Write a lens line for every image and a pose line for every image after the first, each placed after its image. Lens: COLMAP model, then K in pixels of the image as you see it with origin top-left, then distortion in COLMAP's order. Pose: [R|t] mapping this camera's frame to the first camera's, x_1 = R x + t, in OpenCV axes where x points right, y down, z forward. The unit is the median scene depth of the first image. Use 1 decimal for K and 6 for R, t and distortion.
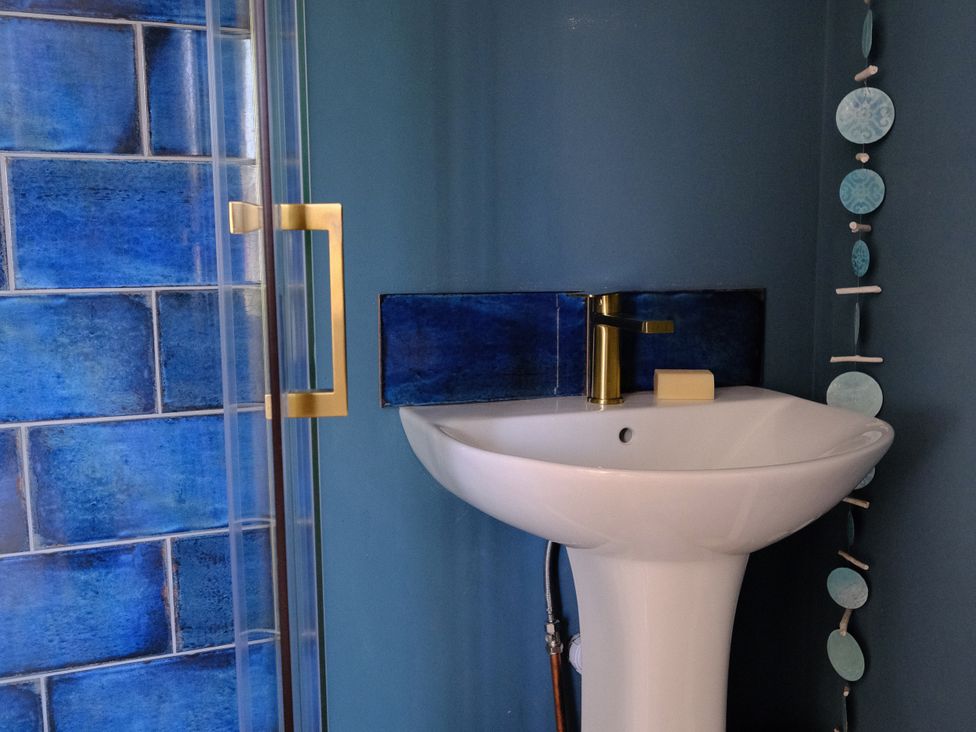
lens RADIAL K [[880.1, 0, 489.4], [0, 880.1, 366.8], [0, 0, 1]] dist [-0.008935, 0.000225]
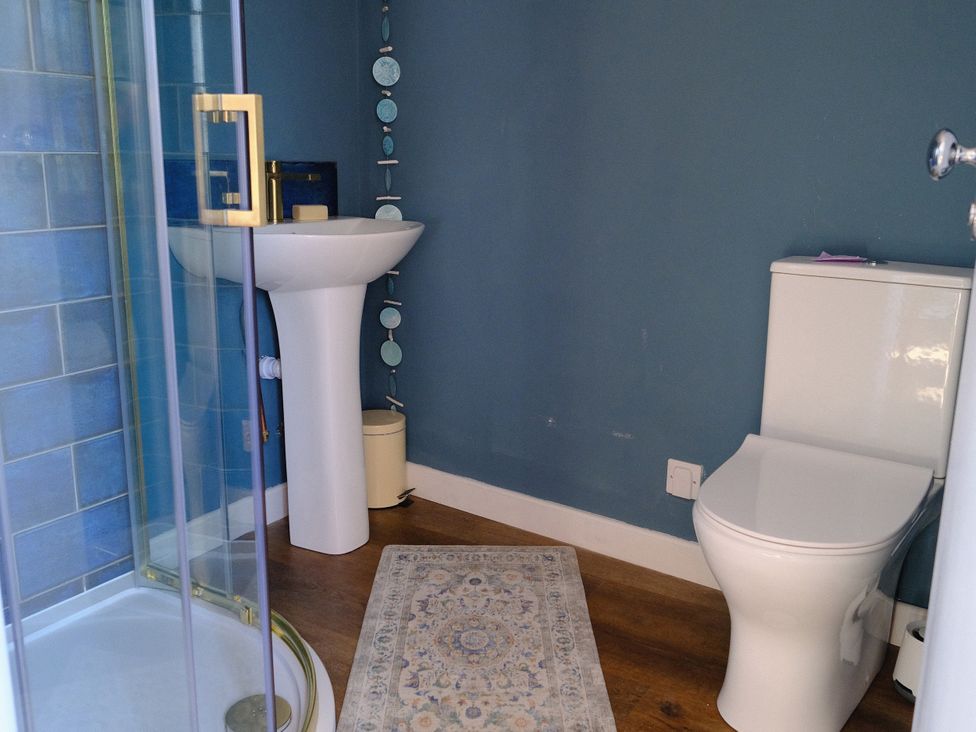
lens RADIAL K [[880.1, 0, 488.2], [0, 880.1, 364.6], [0, 0, 1]] dist [-0.008935, 0.000225]
pose [[0.793158, -0.122610, 0.596546, -0.643774], [0.055894, 0.990046, 0.129171, 0.121824], [-0.606446, -0.069110, 0.792116, -0.739007]]
